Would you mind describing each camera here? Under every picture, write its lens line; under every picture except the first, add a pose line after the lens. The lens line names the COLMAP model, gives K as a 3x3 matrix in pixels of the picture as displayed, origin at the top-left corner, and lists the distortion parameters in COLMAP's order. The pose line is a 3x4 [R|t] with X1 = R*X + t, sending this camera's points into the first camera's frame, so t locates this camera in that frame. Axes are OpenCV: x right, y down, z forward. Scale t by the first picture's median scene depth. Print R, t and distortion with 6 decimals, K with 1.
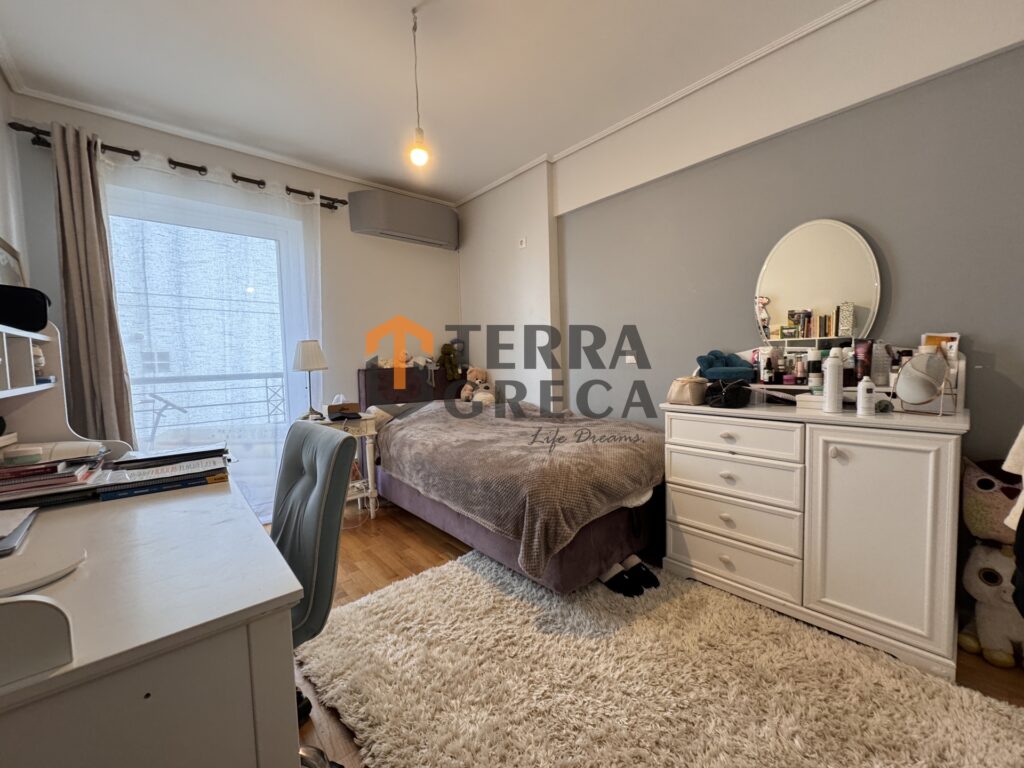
lens RADIAL K [[407.1, 0, 512.1], [0, 407.1, 382.6], [0, 0, 1]] dist [-0.002238, 0.000712]
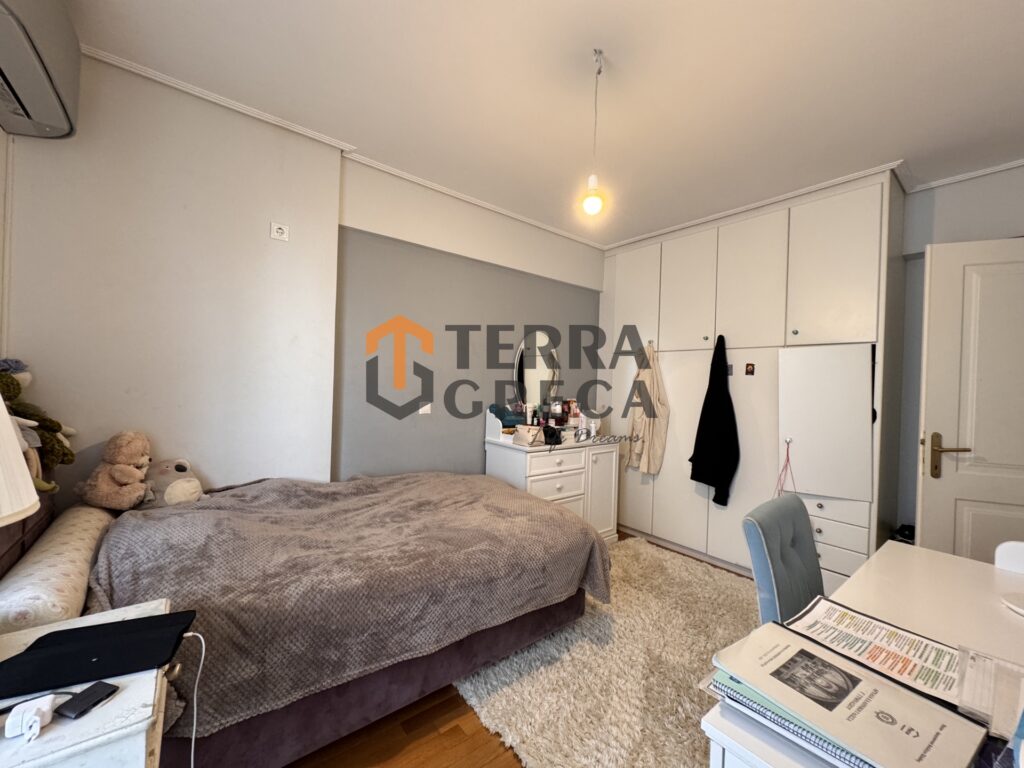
lens RADIAL K [[407.1, 0, 512.1], [0, 407.1, 382.6], [0, 0, 1]] dist [-0.002238, 0.000712]
pose [[0.043870, 0.025926, 0.998701, -0.774231], [0.019525, 0.999450, -0.026803, -0.102930], [-0.998846, 0.020676, 0.043339, 0.788827]]
